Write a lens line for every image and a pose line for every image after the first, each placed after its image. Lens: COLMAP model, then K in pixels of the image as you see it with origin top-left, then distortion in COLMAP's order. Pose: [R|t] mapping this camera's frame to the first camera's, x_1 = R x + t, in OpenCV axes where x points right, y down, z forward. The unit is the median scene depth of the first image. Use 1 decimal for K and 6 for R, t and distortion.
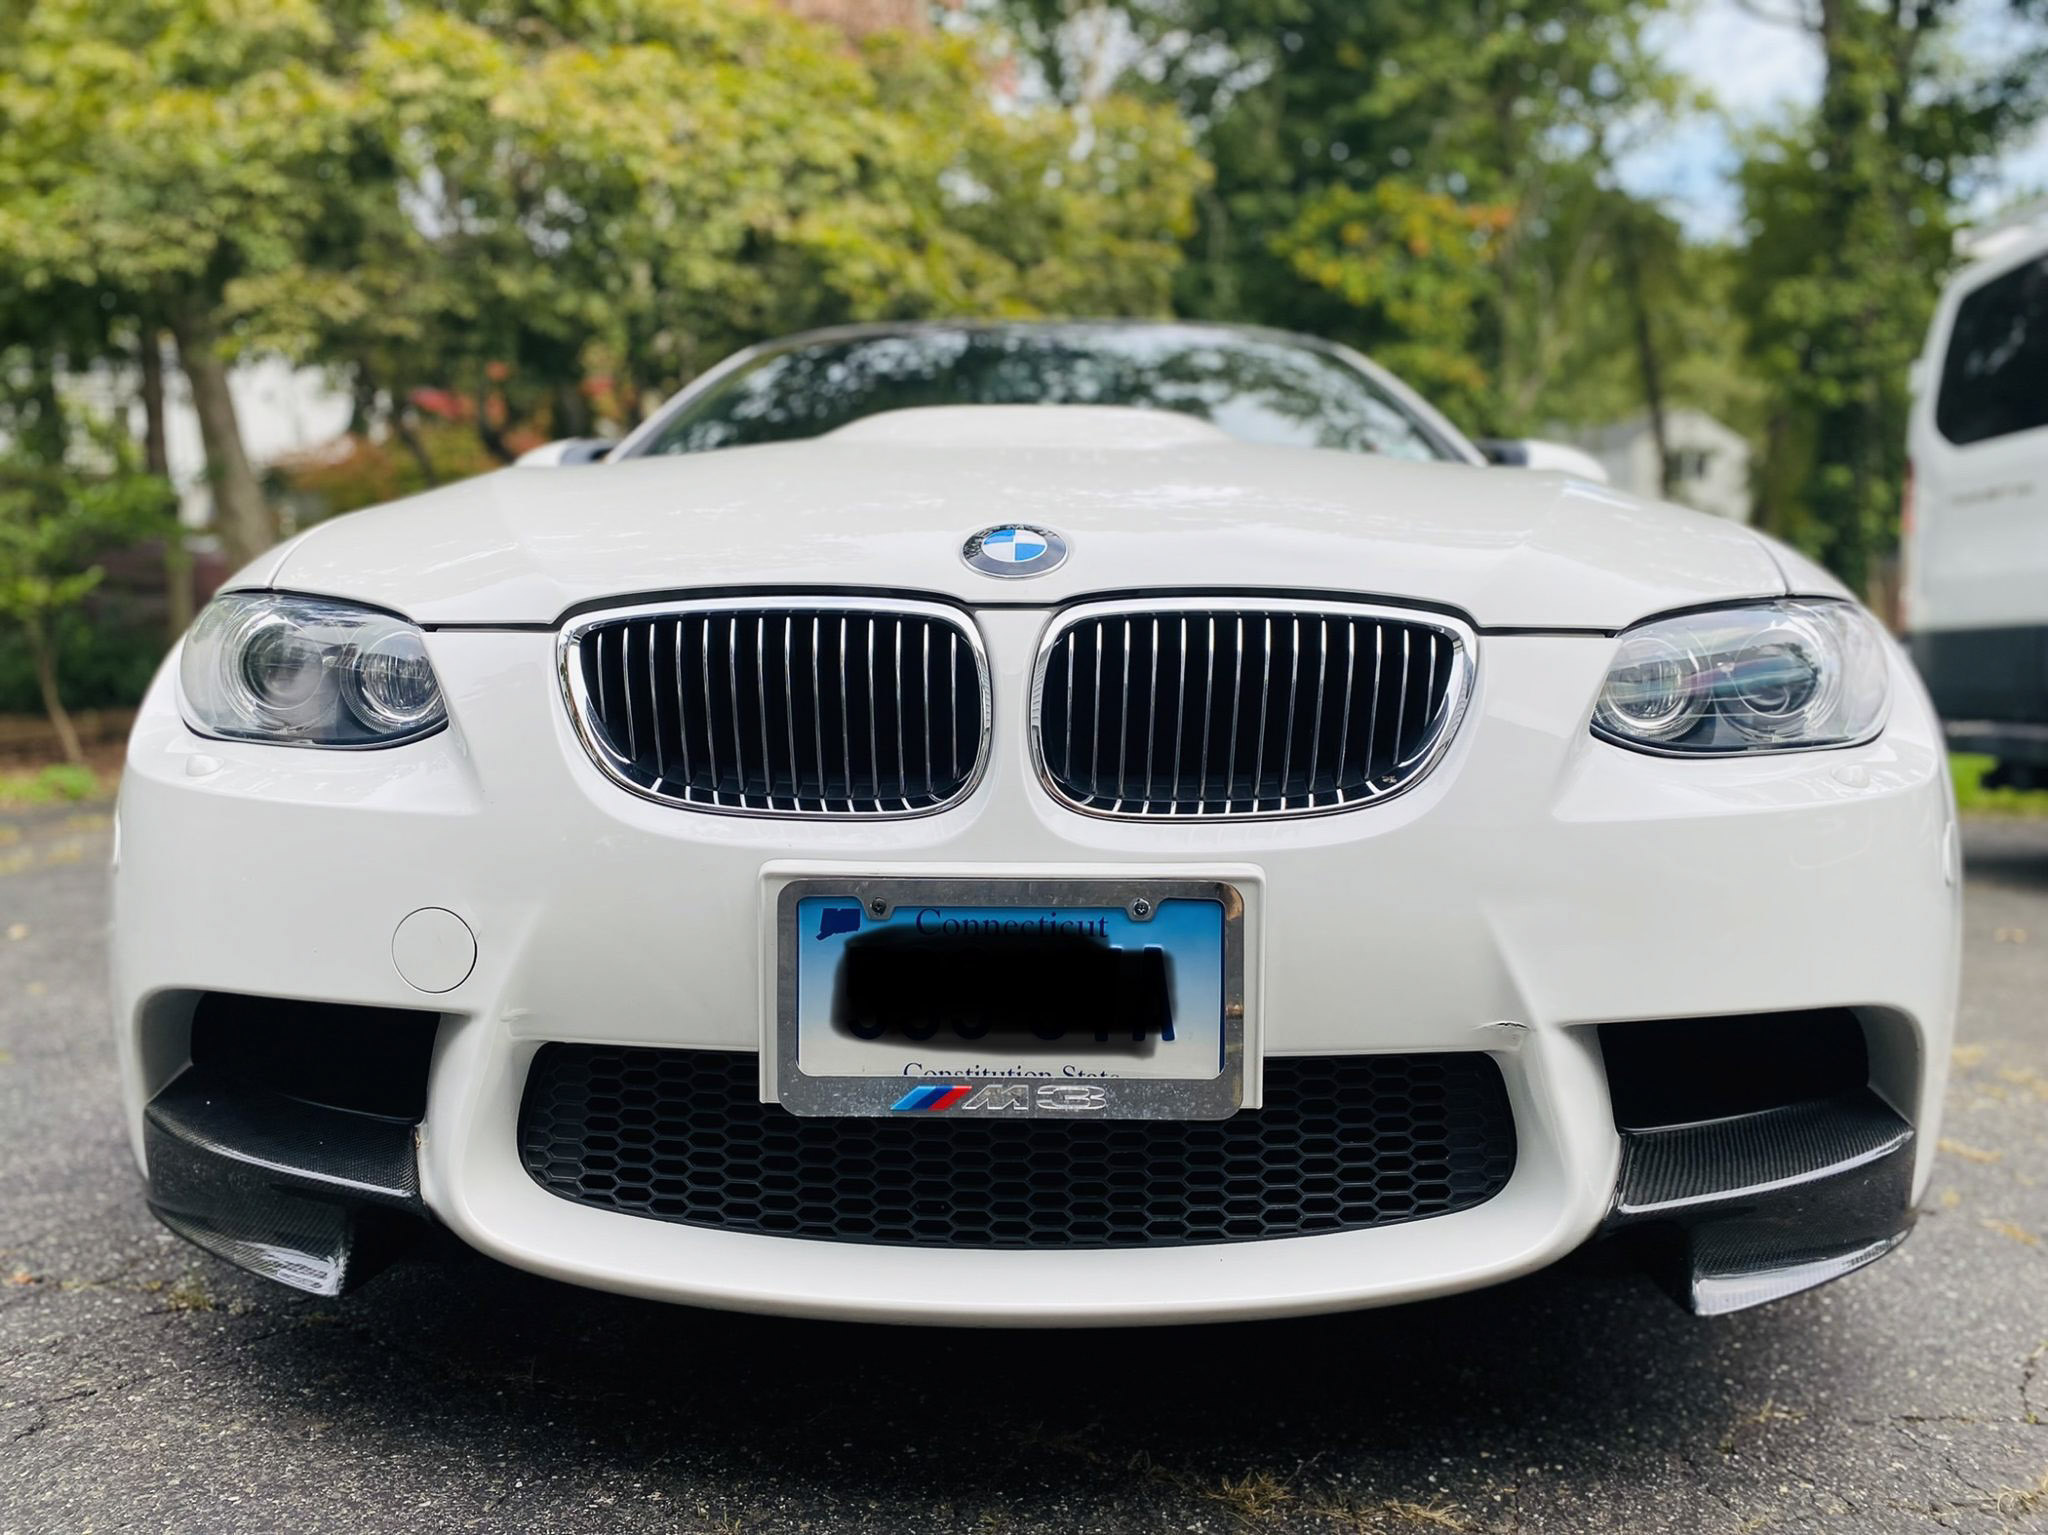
lens RADIAL K [[1581.2, 0, 1030.1], [0, 1581.2, 767.3], [0, 0, 1]] dist [-0.000159, -0.003902]
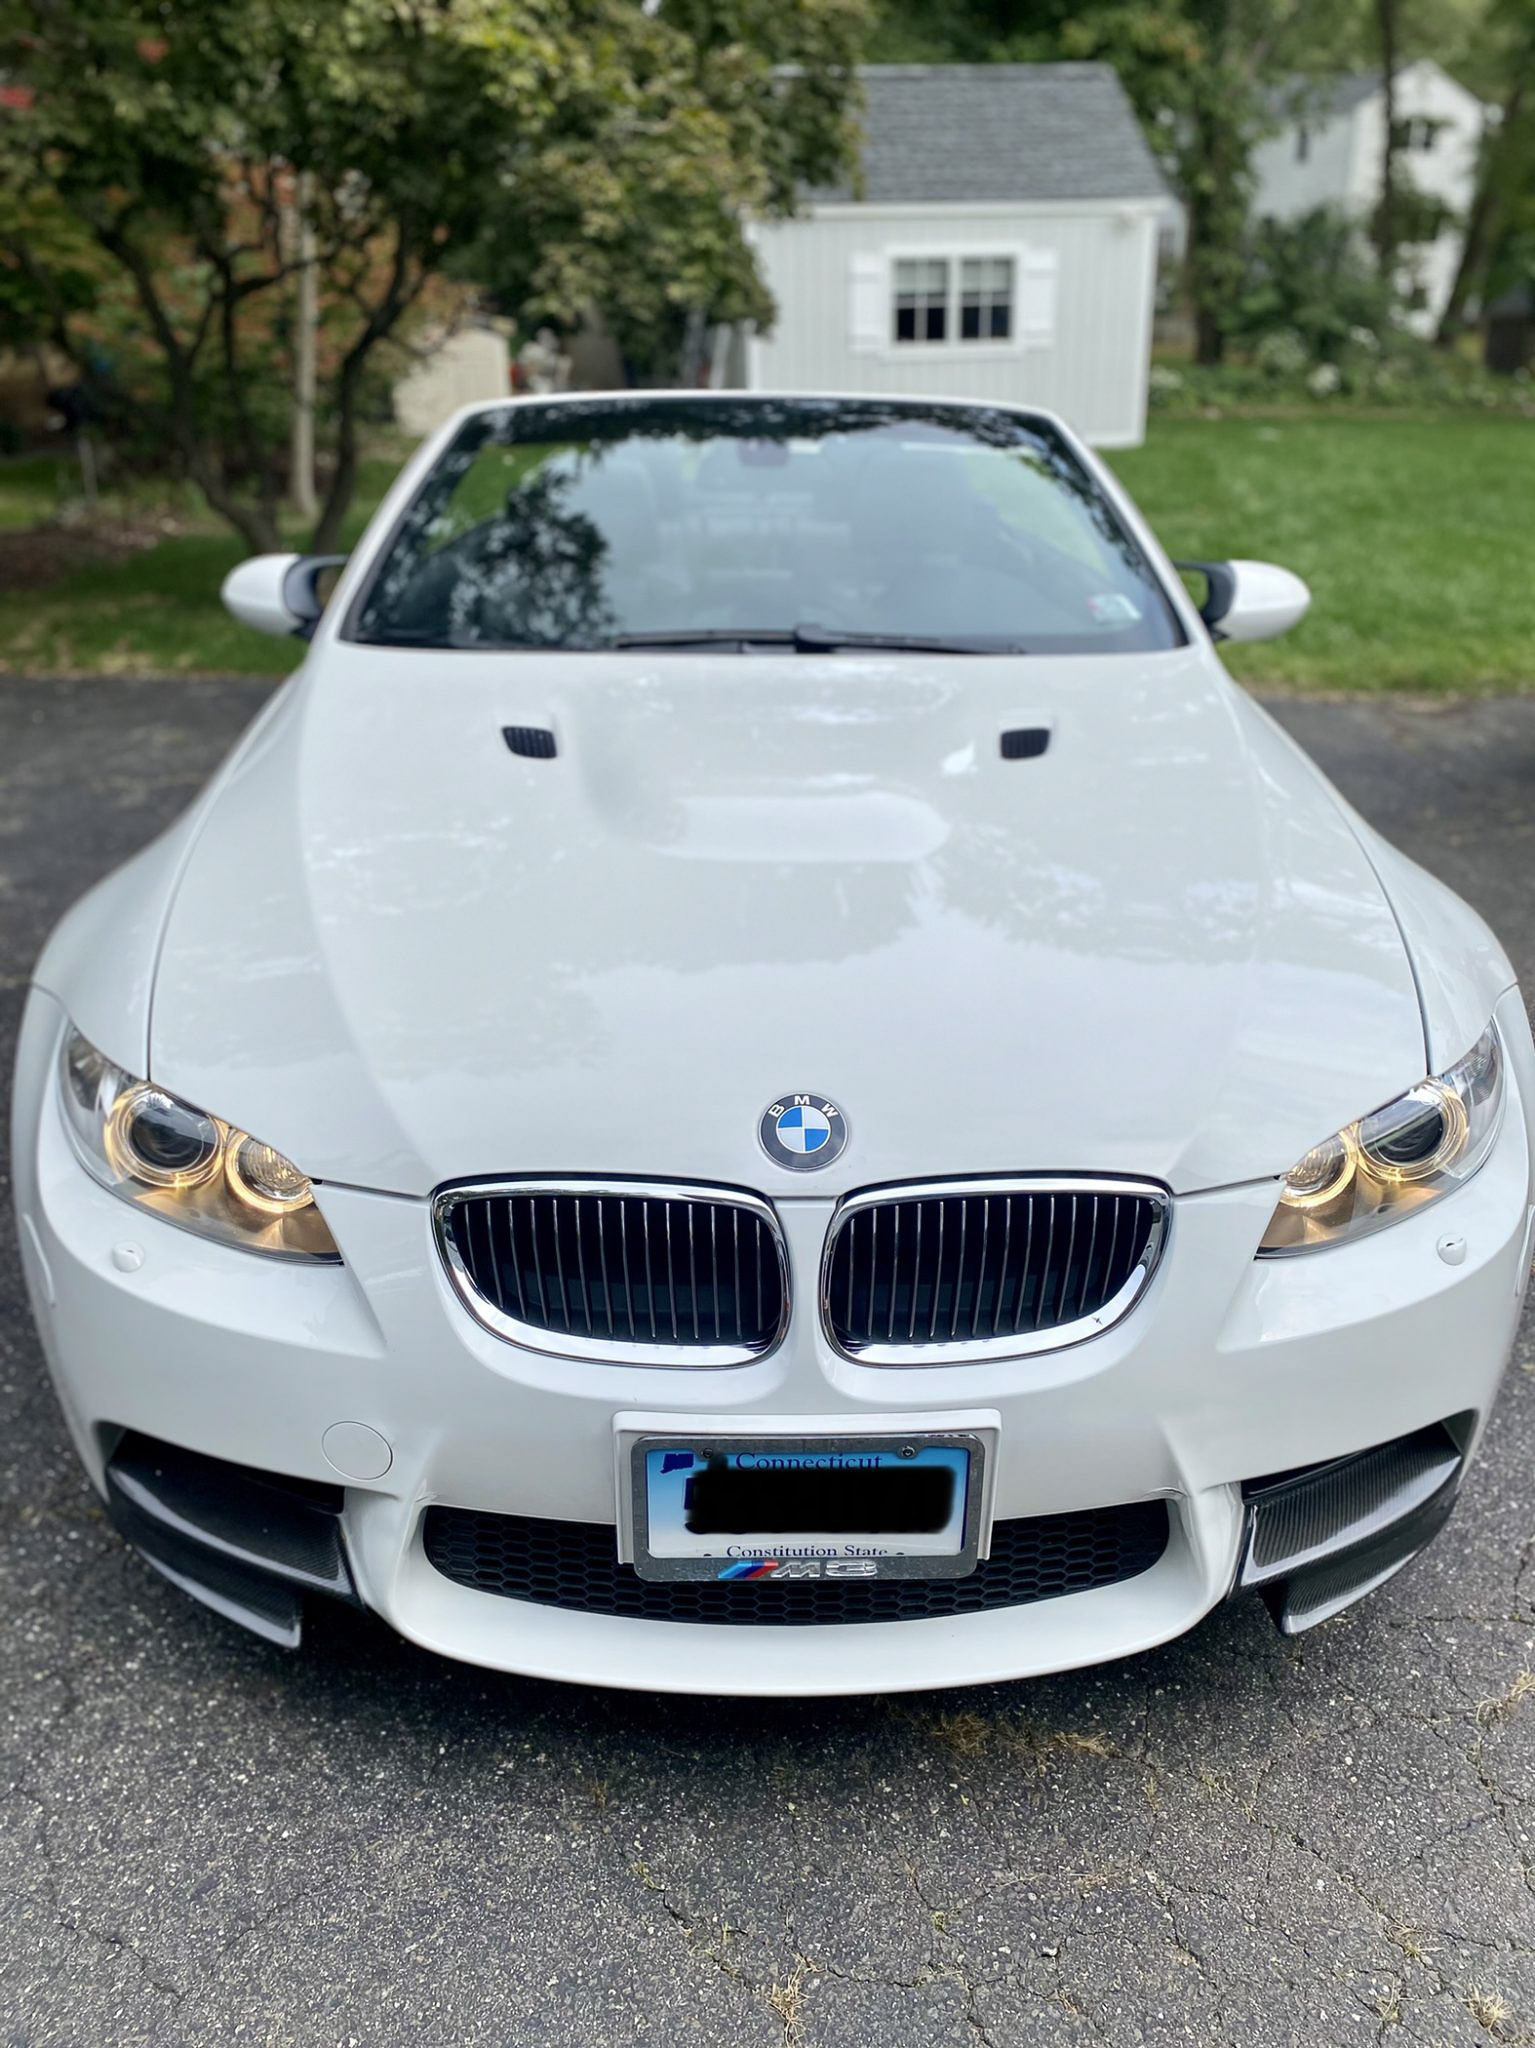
lens RADIAL K [[1581.2, 0, 765.6], [0, 1581.2, 1017.1], [0, 0, 1]] dist [-0.000159, -0.003902]
pose [[0.998834, -0.014928, 0.045915, -0.094513], [-0.002010, 0.937321, 0.348462, -0.650404], [-0.048239, -0.348148, 0.936198, -0.100196]]
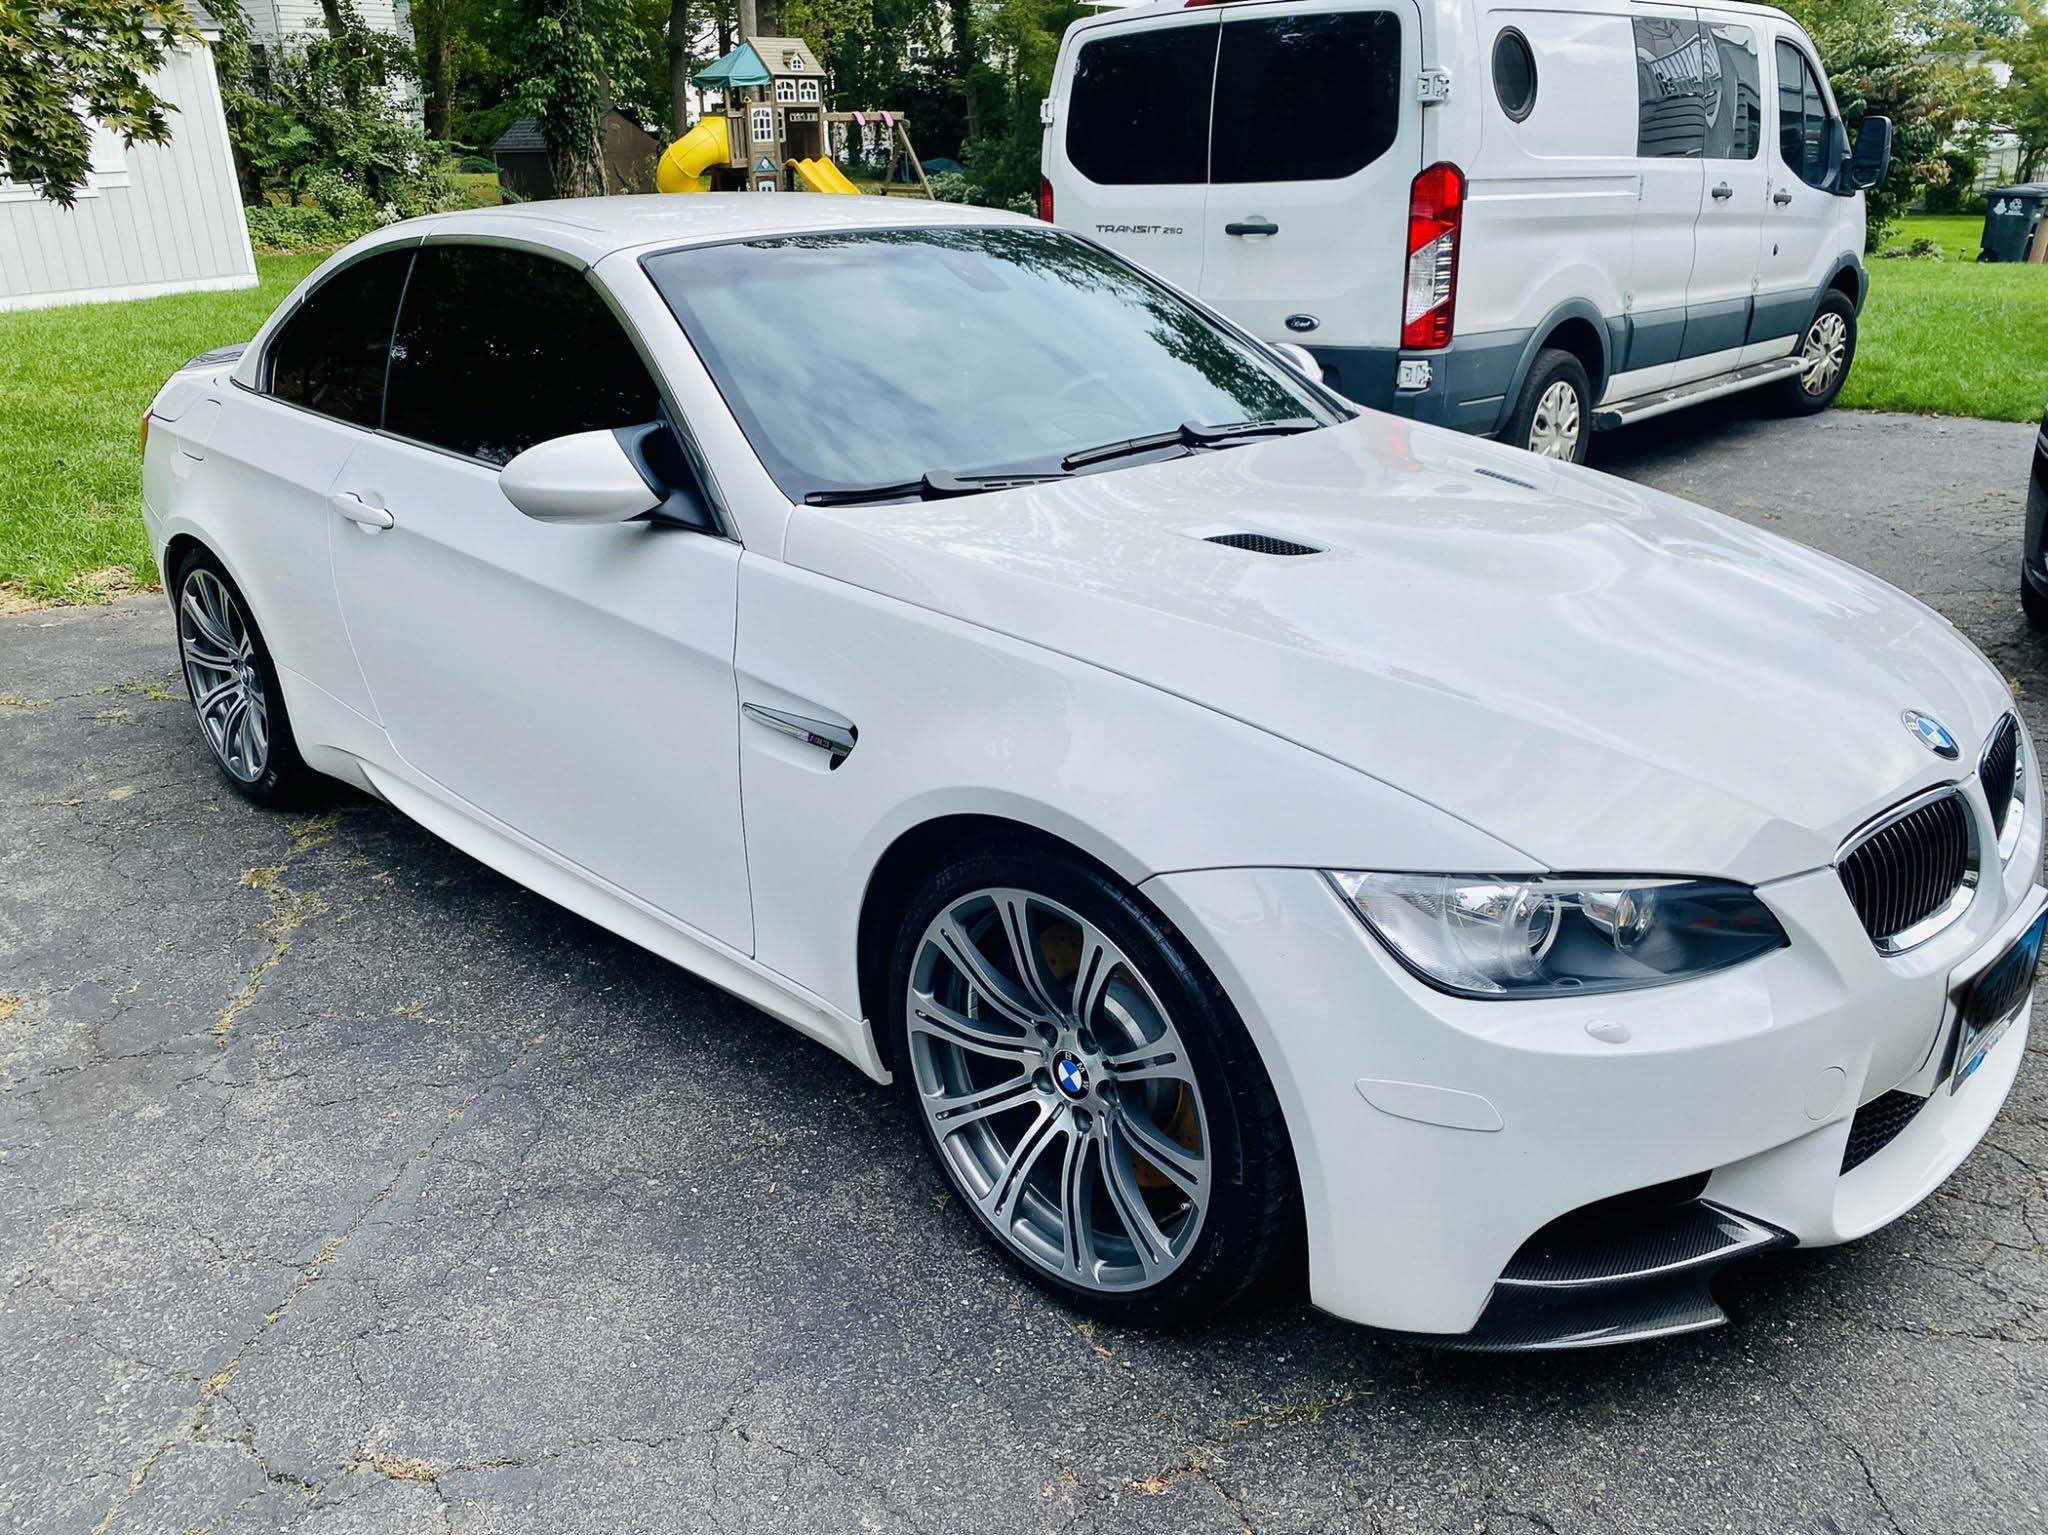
lens RADIAL K [[1604.7, 0, 1086.7], [0, 1604.7, 797.9], [0, 0, 1]] dist [-0.054780, 0.005947]
pose [[0.637899, -0.274874, 0.719395, -1.836422], [0.029405, 0.942146, 0.333912, -0.675658], [-0.769558, -0.191848, 0.609077, 0.652255]]
